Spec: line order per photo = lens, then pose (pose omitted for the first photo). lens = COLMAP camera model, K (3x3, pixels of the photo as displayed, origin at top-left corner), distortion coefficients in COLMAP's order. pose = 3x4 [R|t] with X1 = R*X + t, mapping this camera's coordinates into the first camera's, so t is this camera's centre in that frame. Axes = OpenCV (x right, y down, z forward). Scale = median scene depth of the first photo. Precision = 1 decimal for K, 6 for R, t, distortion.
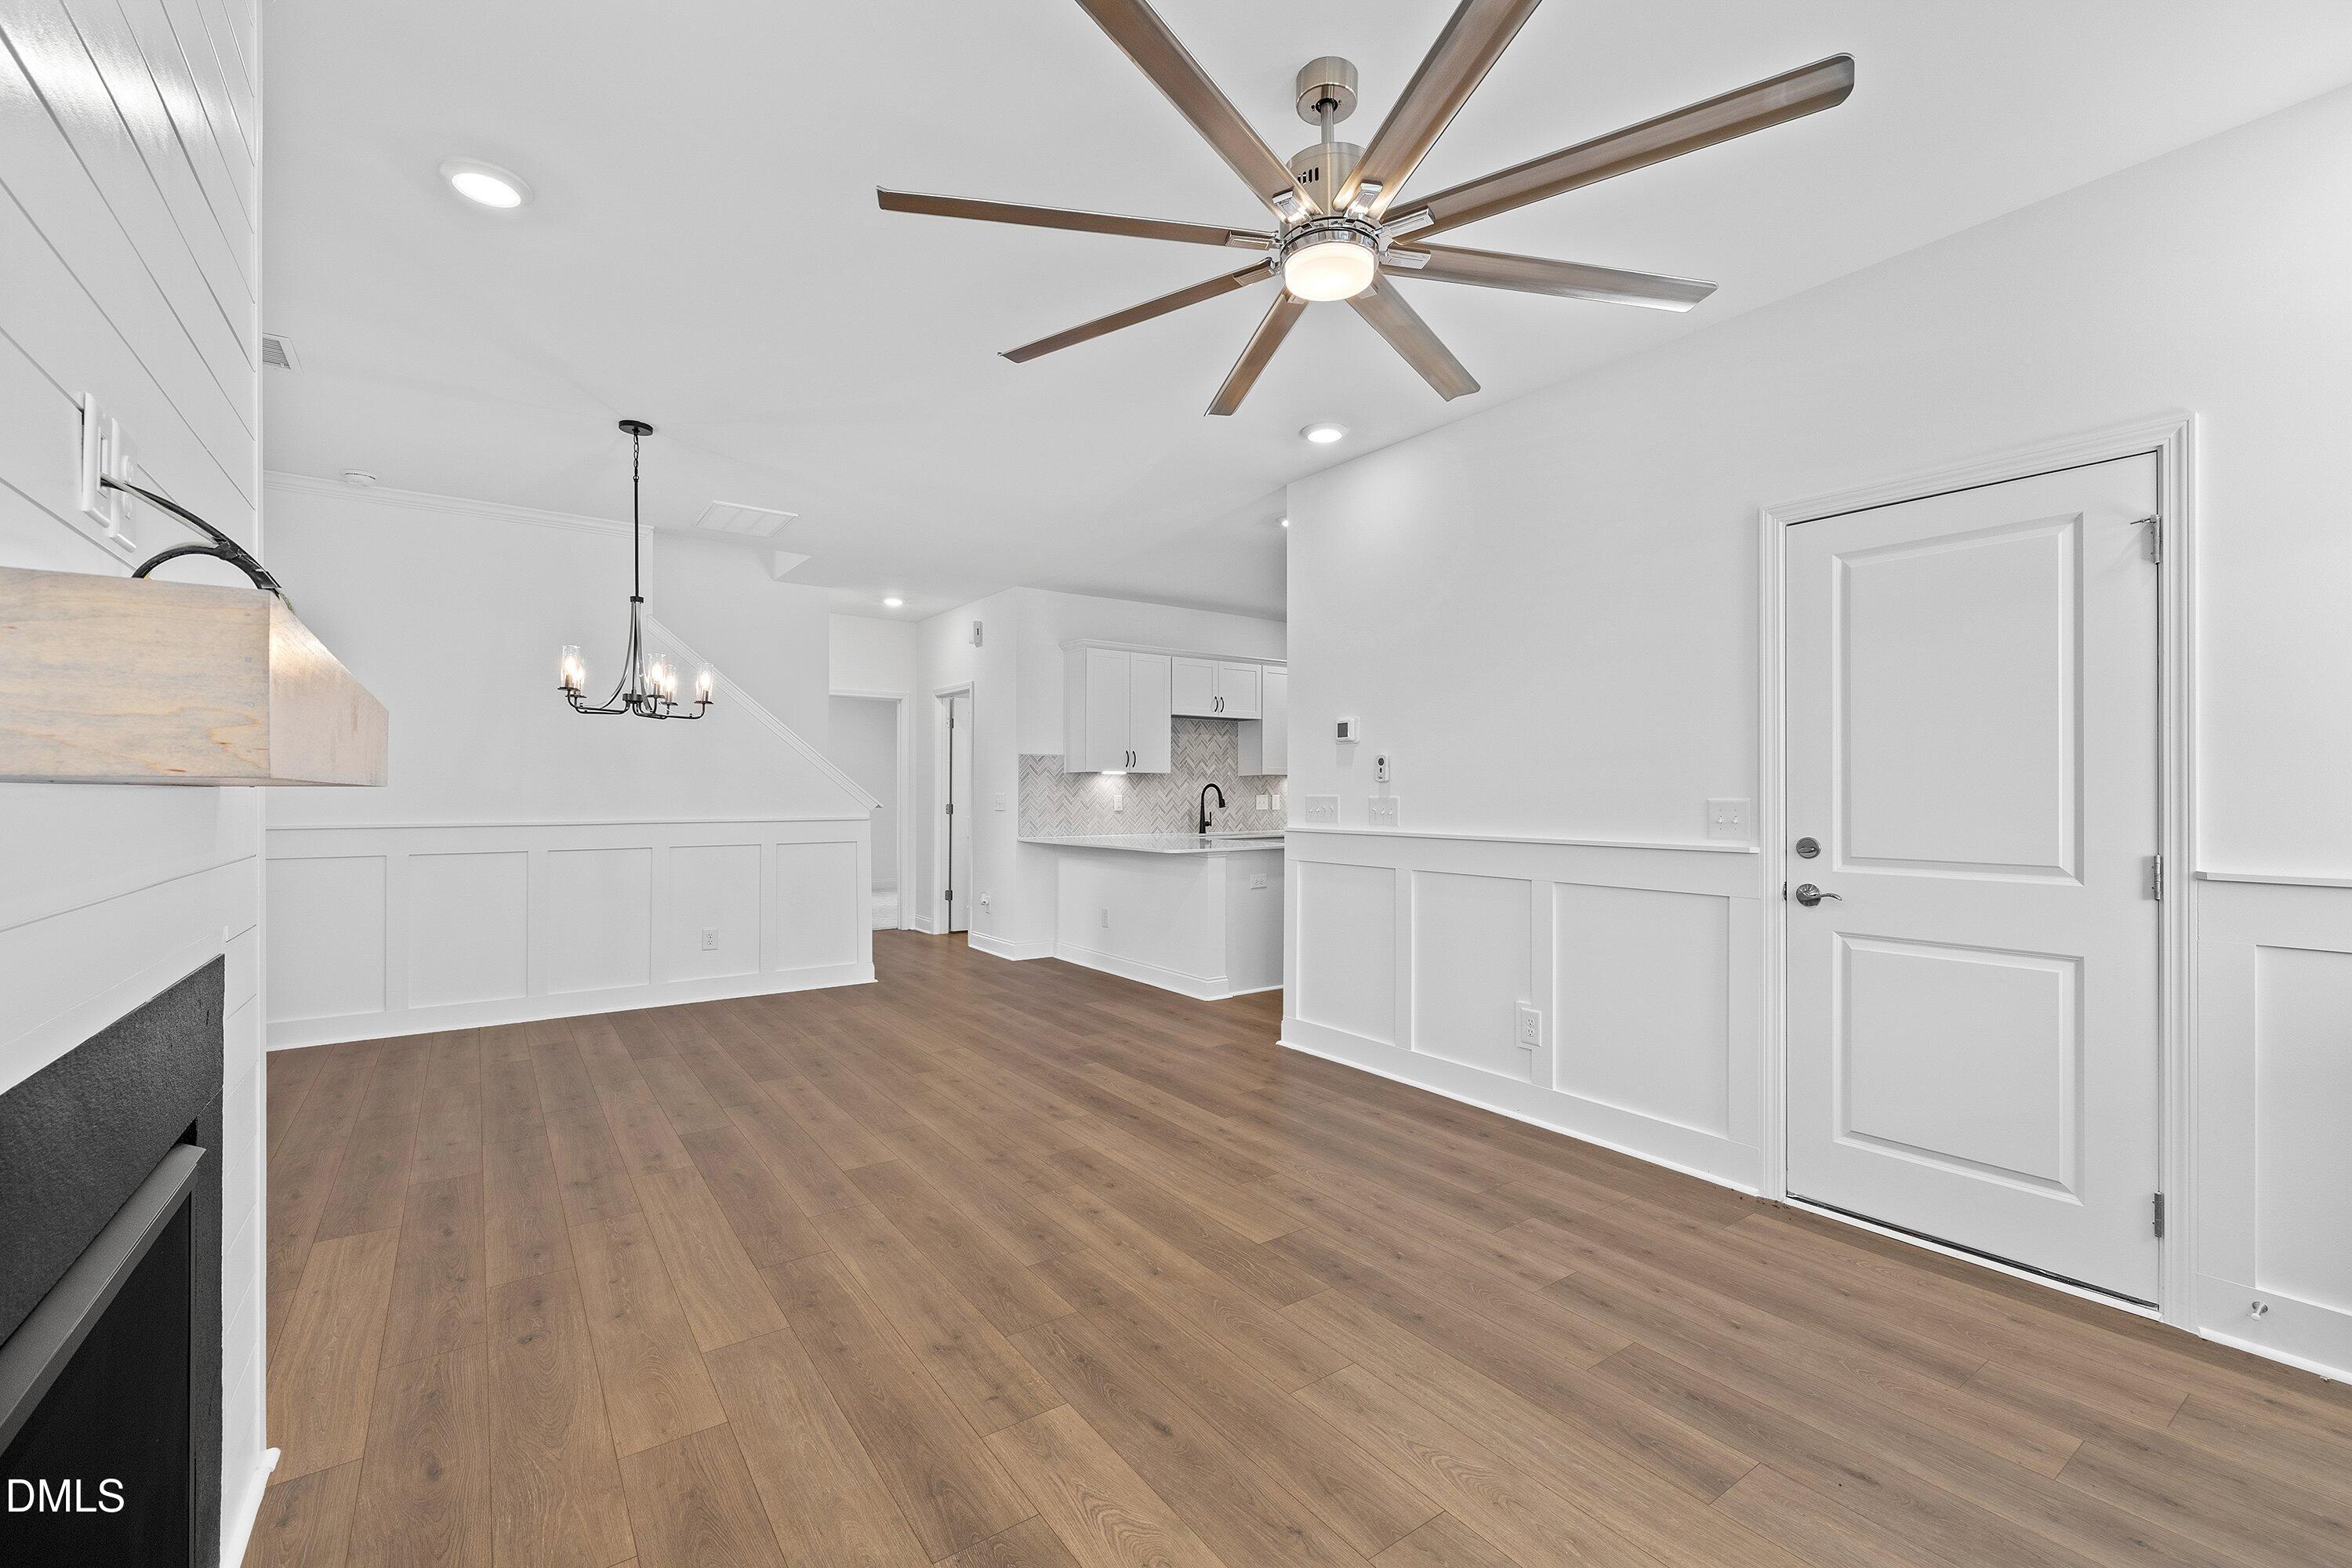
lens RADIAL K [[990.2, 0, 1163.1], [0, 990.2, 787.7], [0, 0, 1]] dist [-0.000171, 0.000016]
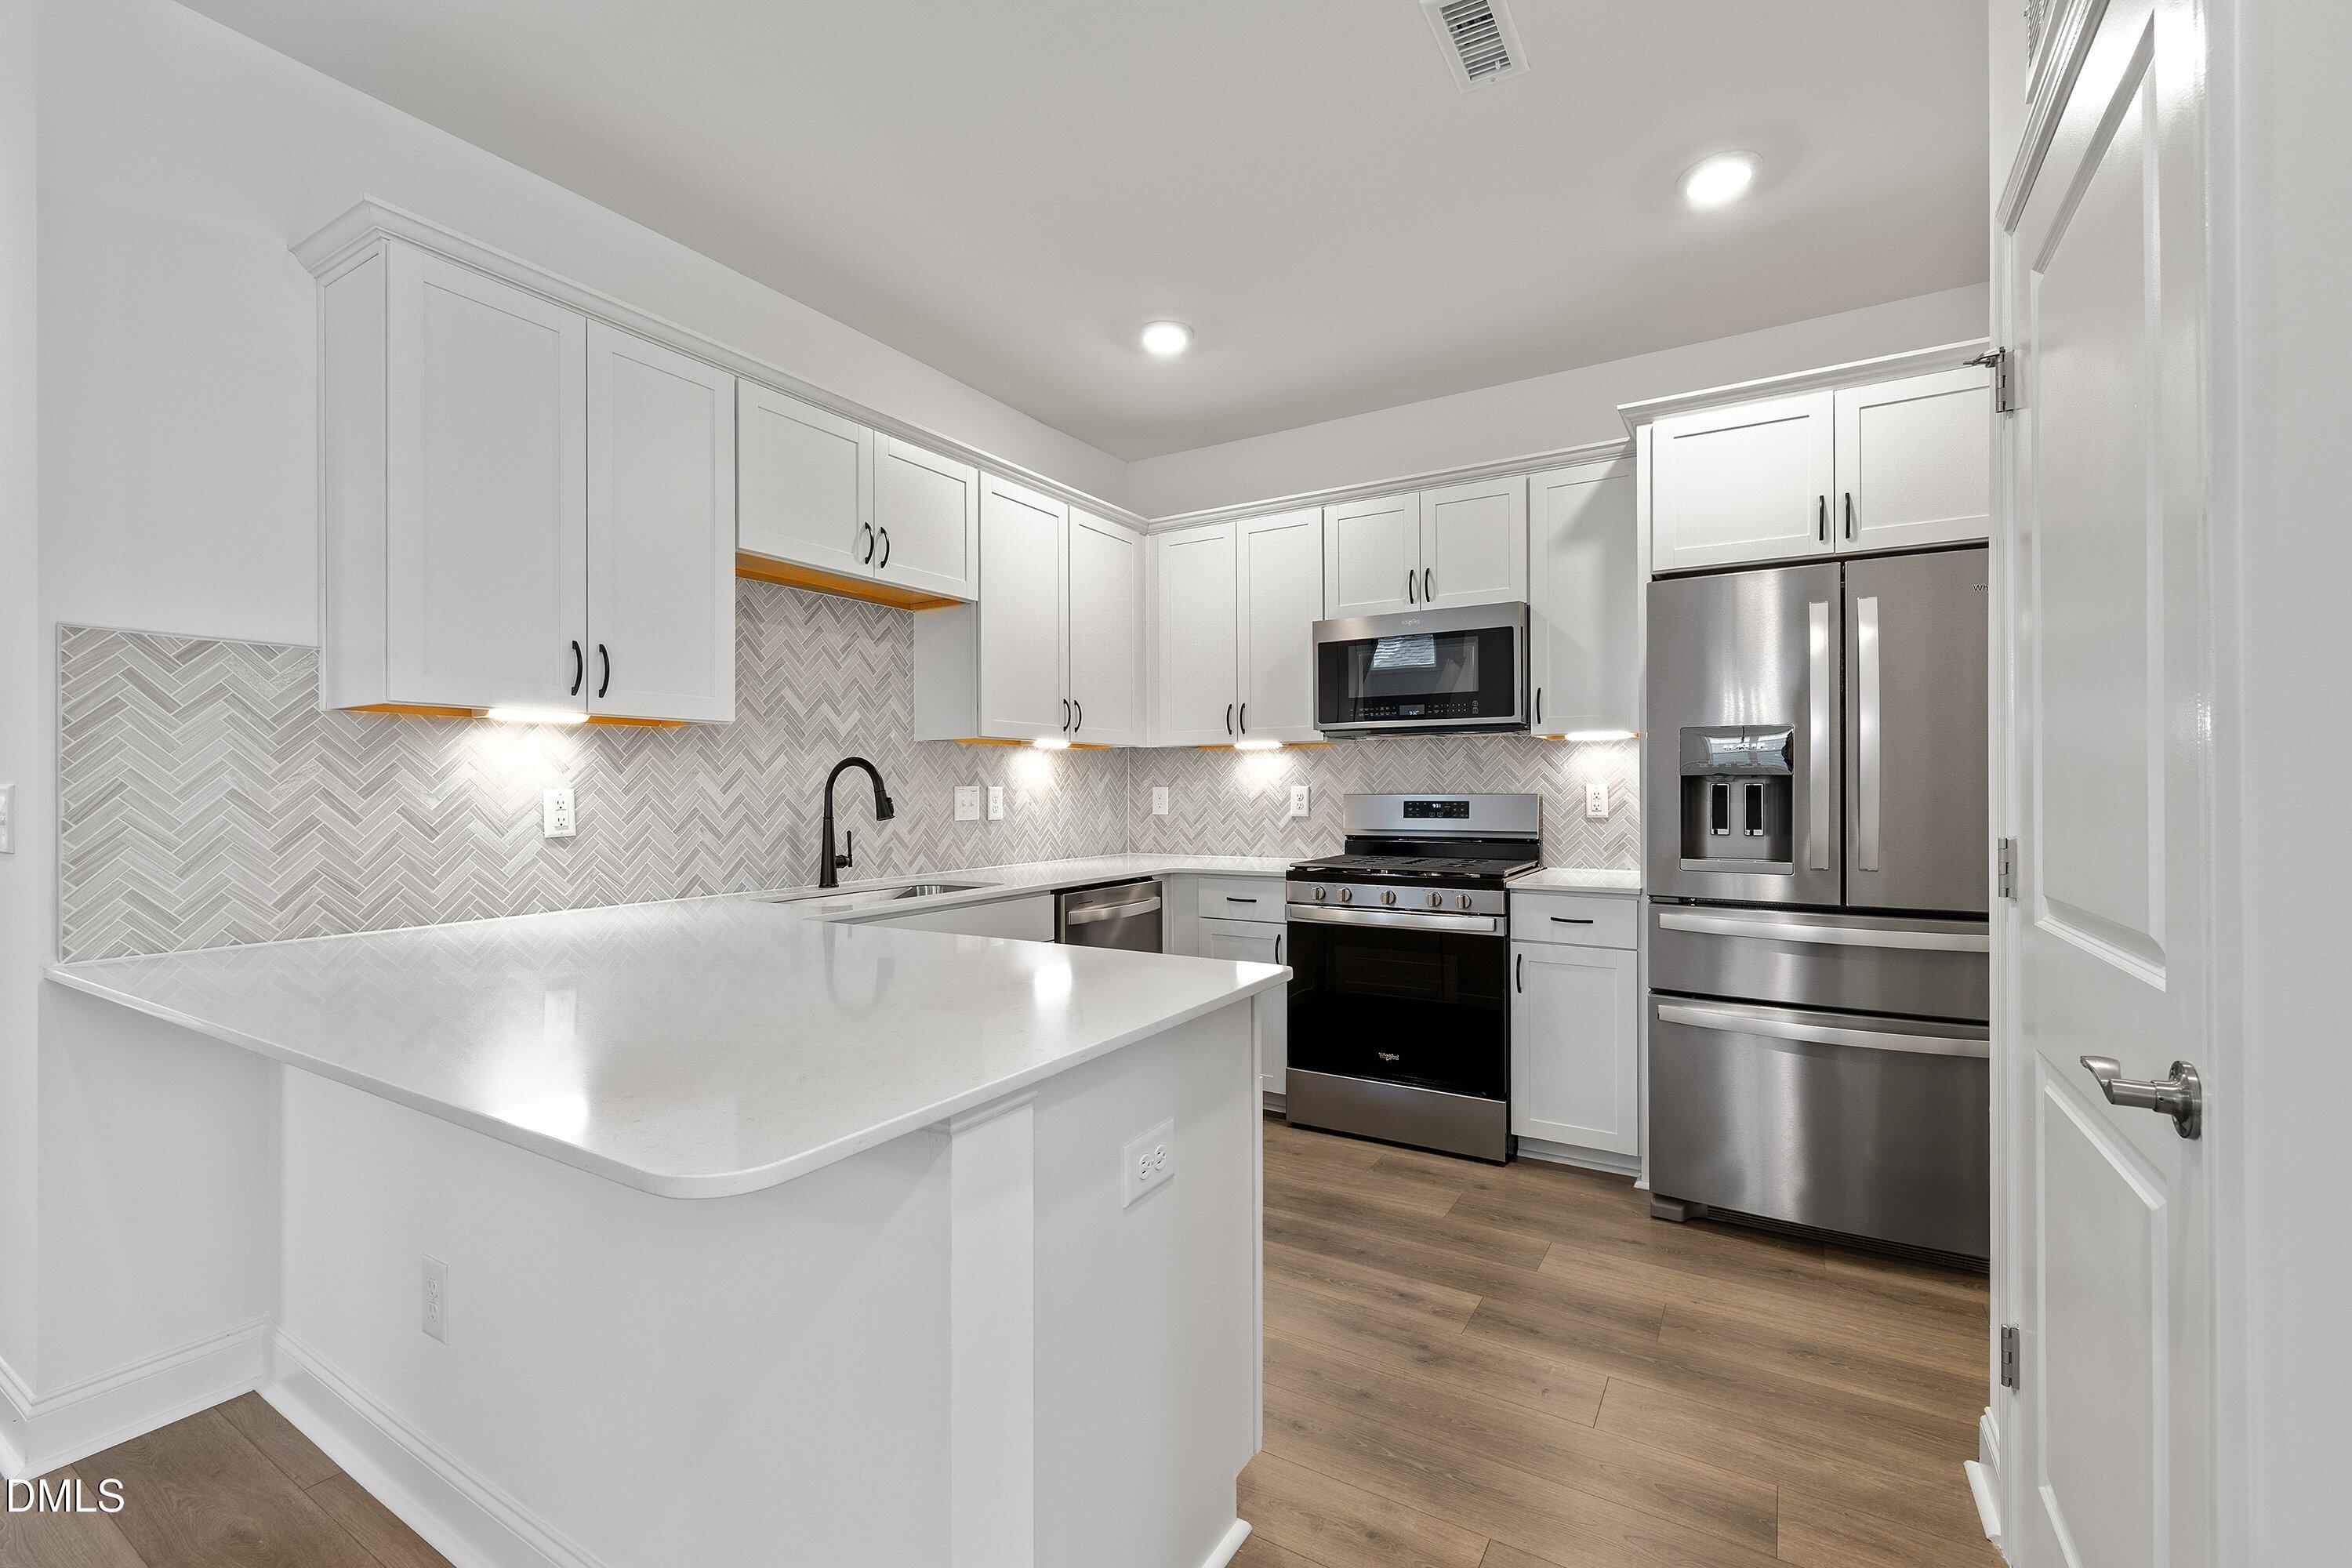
lens RADIAL K [[990.2, 0, 1172.1], [0, 990.2, 781.9], [0, 0, 1]] dist [-0.000171, 0.000016]
pose [[0.913728, -0.004614, 0.406300, 0.005890], [0.005194, 0.999986, -0.000326, 0.006339], [-0.406293, 0.002408, 0.913740, 0.601155]]
